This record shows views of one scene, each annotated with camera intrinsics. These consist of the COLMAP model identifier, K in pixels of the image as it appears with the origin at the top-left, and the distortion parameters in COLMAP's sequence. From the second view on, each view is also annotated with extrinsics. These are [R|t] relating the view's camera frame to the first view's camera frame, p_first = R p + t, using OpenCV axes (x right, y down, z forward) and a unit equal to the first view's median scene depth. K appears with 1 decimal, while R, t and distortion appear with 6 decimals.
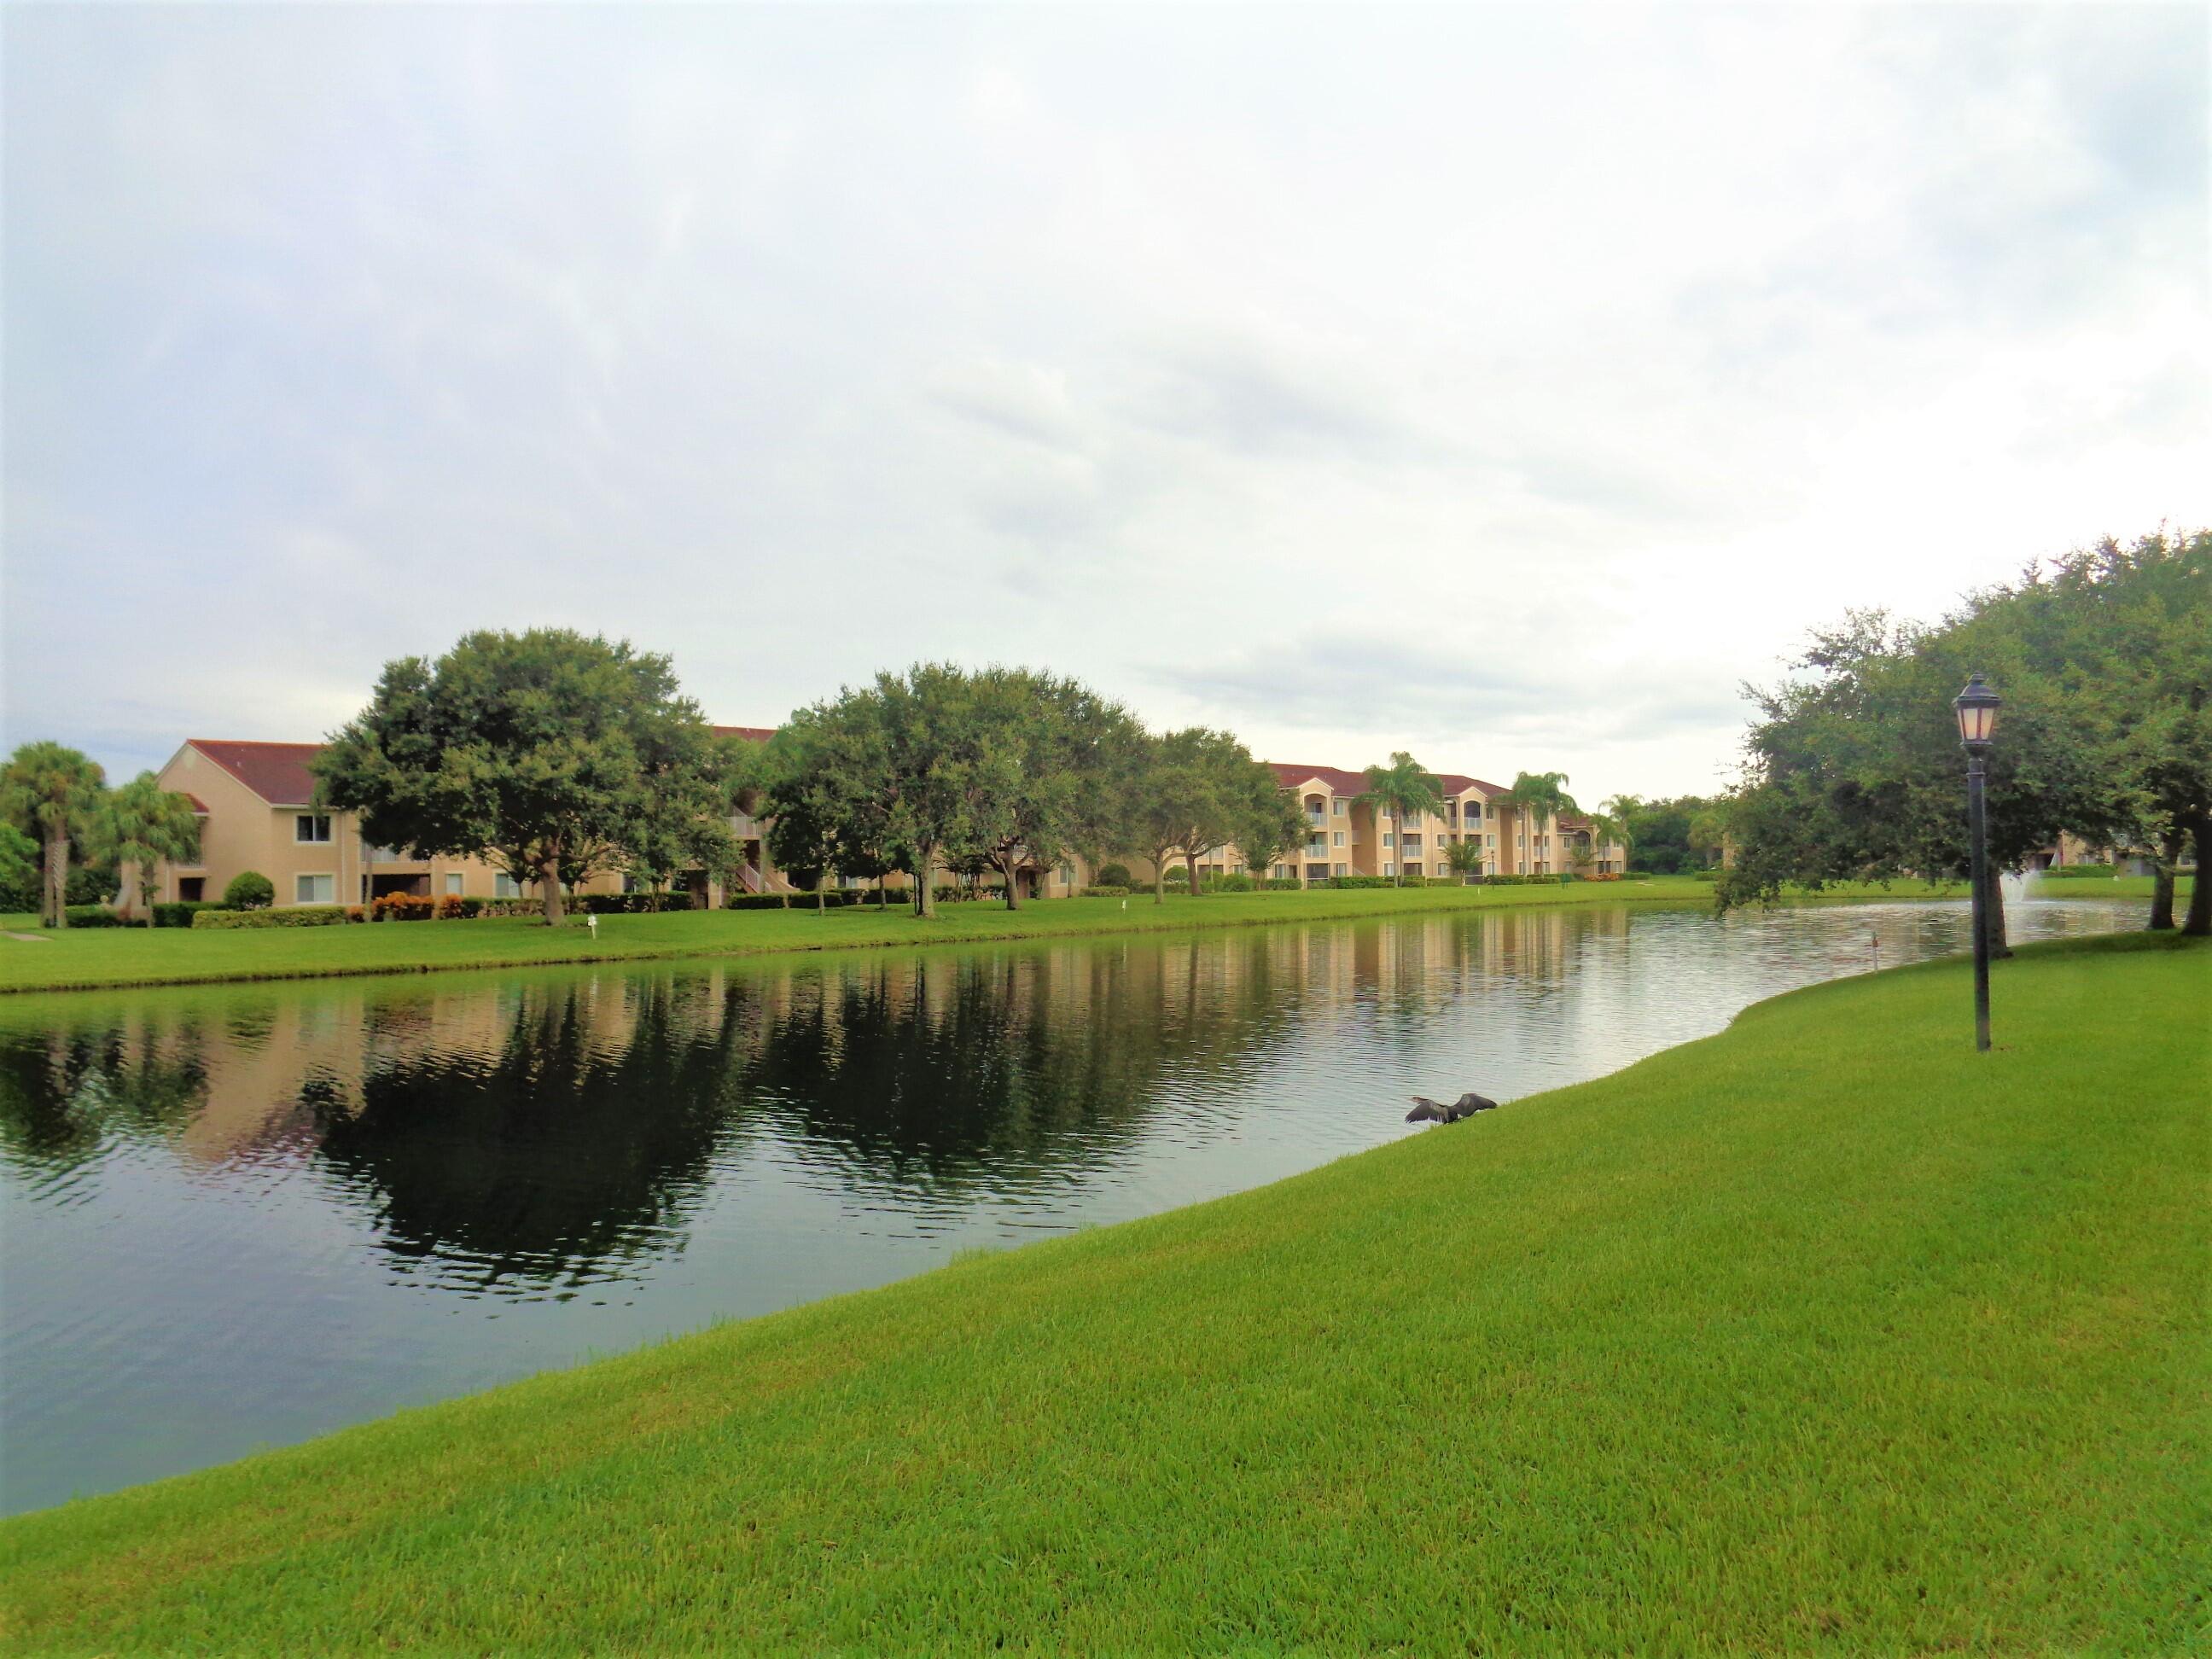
lens RADIAL K [[1673.2, 0, 1102.5], [0, 1673.2, 836.4], [0, 0, 1]] dist [0.015872, -0.003738]
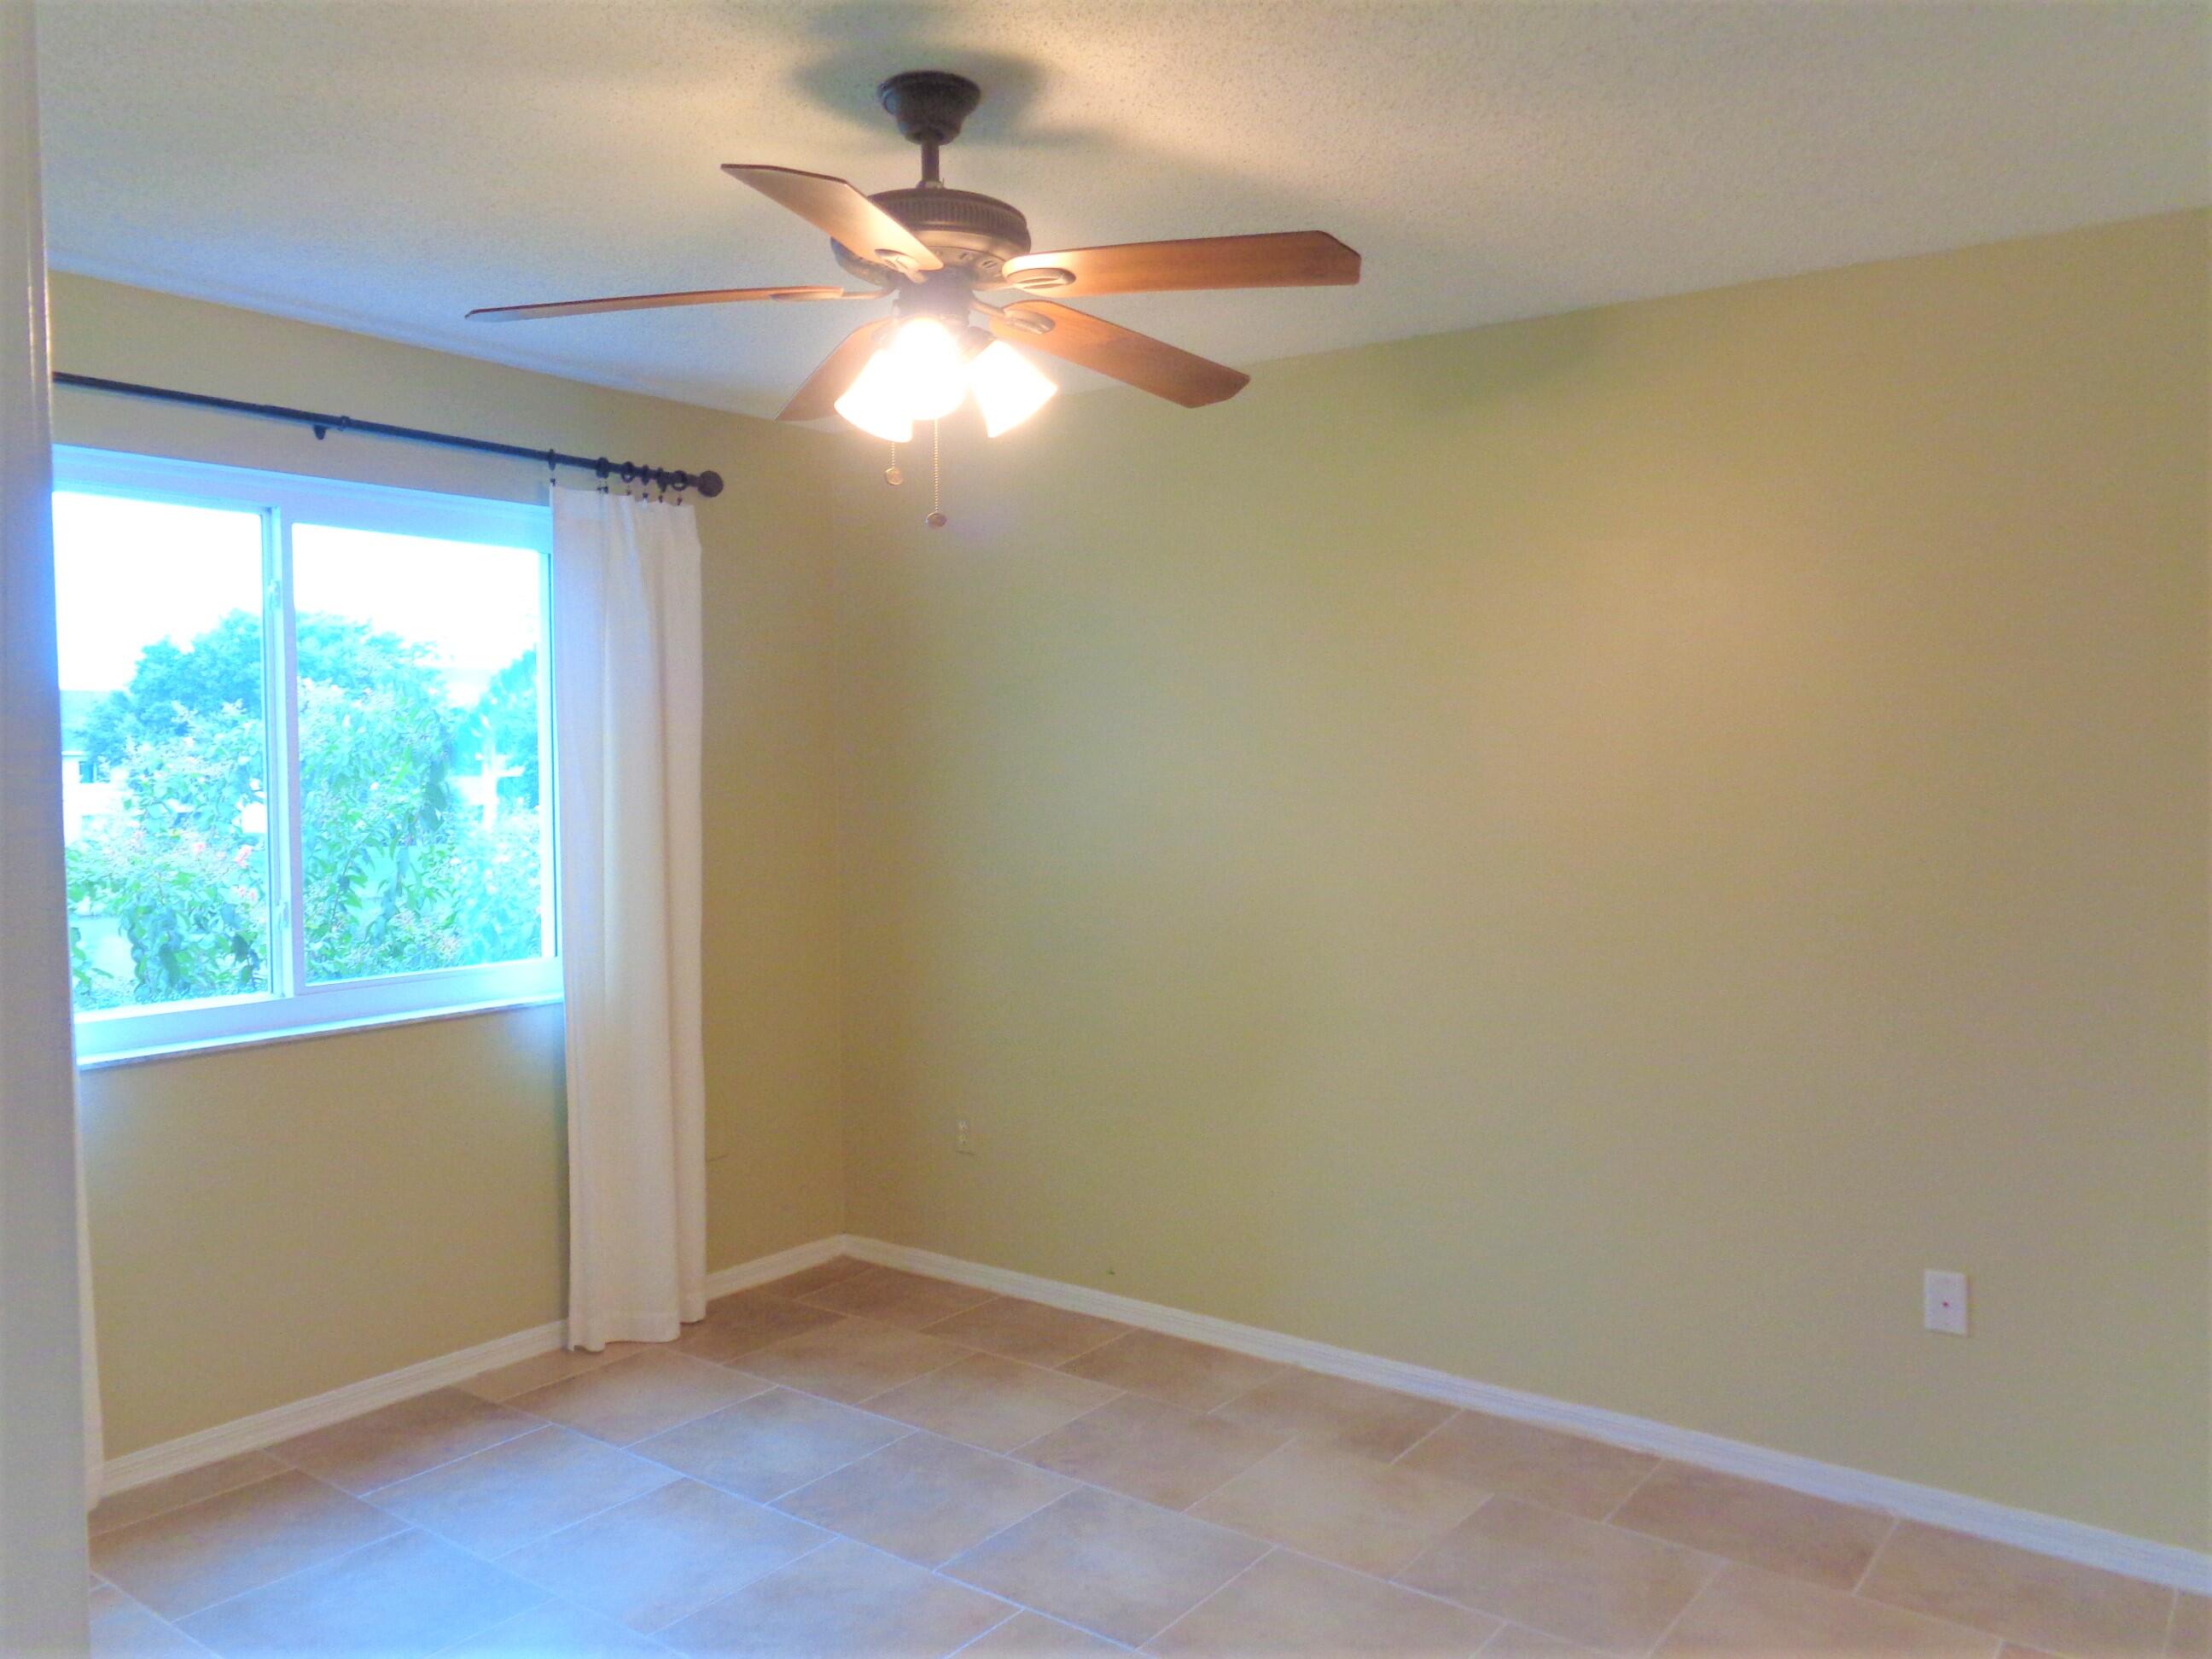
lens RADIAL K [[1673.2, 0, 1106.2], [0, 1673.2, 828.3], [0, 0, 1]] dist [0.015872, -0.003738]
pose [[0.998176, 0.011918, 0.059182, 0.158079], [-0.015100, 0.998448, 0.053607, -0.044382], [-0.058452, -0.054403, 0.996807, -0.178617]]
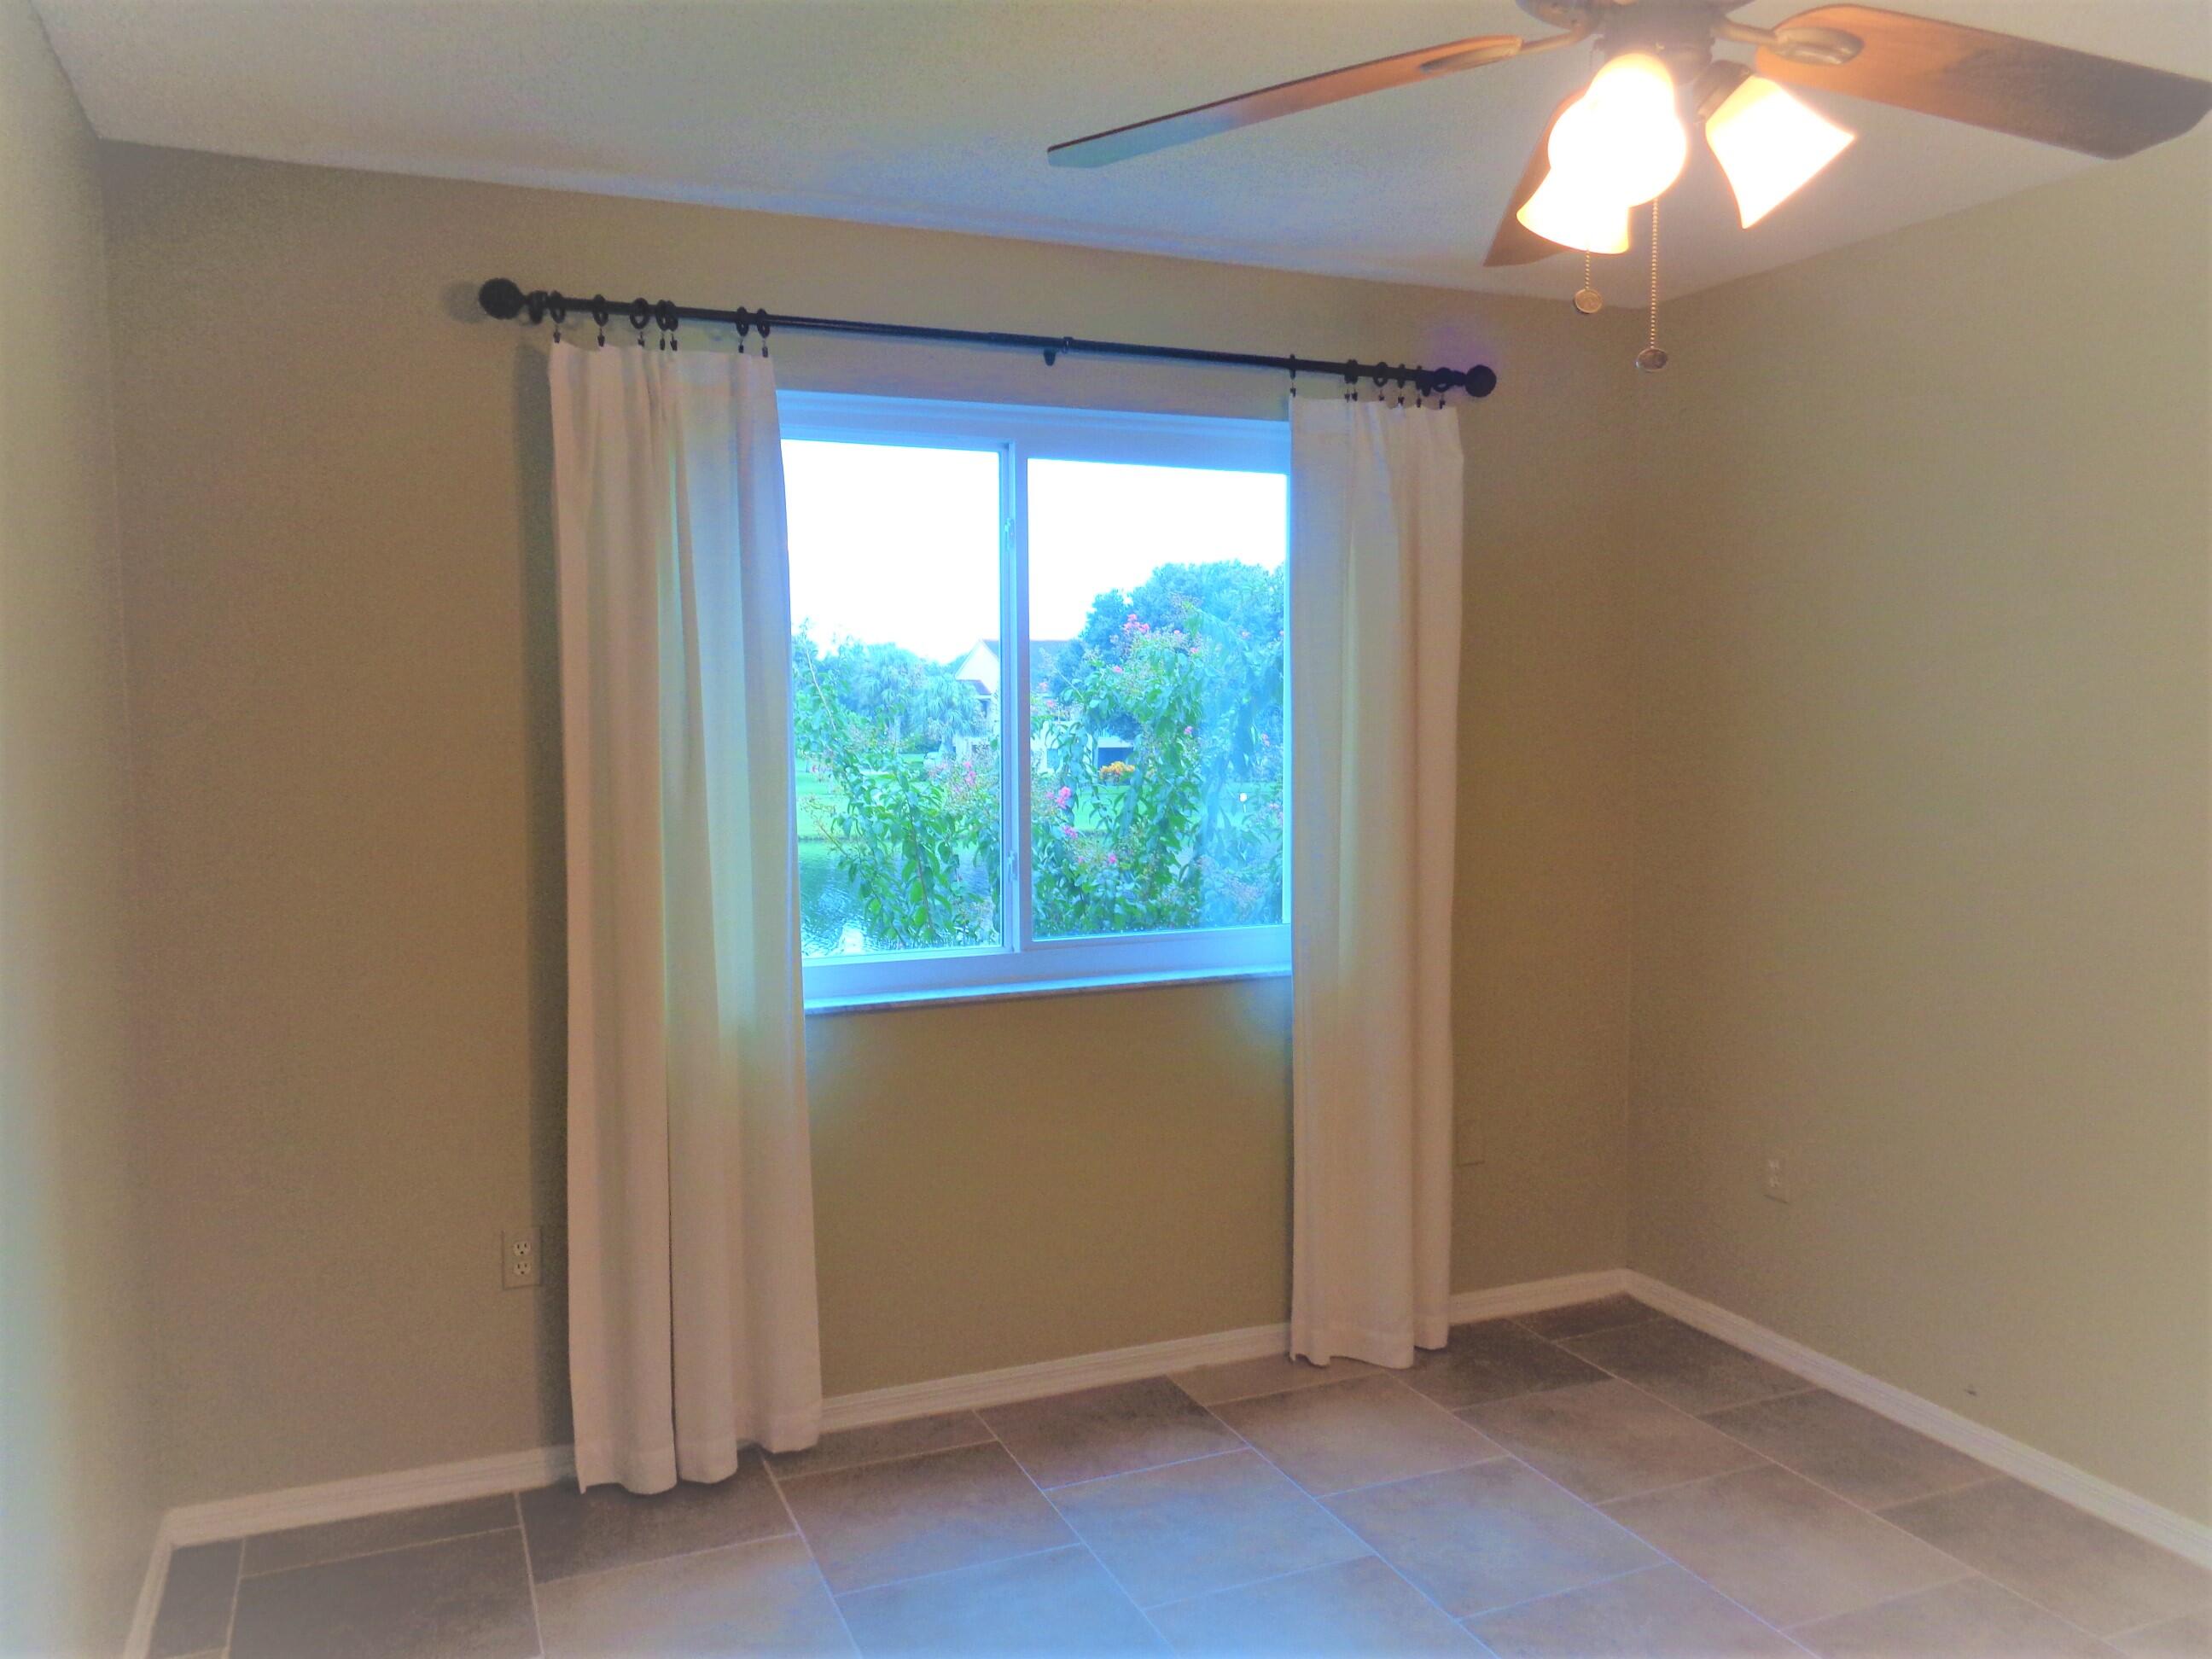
lens RADIAL K [[1673.2, 0, 1107.1], [0, 1673.2, 832.7], [0, 0, 1]] dist [0.015872, -0.003738]
pose [[0.895948, 0.049435, -0.441400, 0.161451], [-0.006961, 0.995228, 0.097332, -0.044494], [0.444105, -0.084132, 0.892016, -0.164502]]
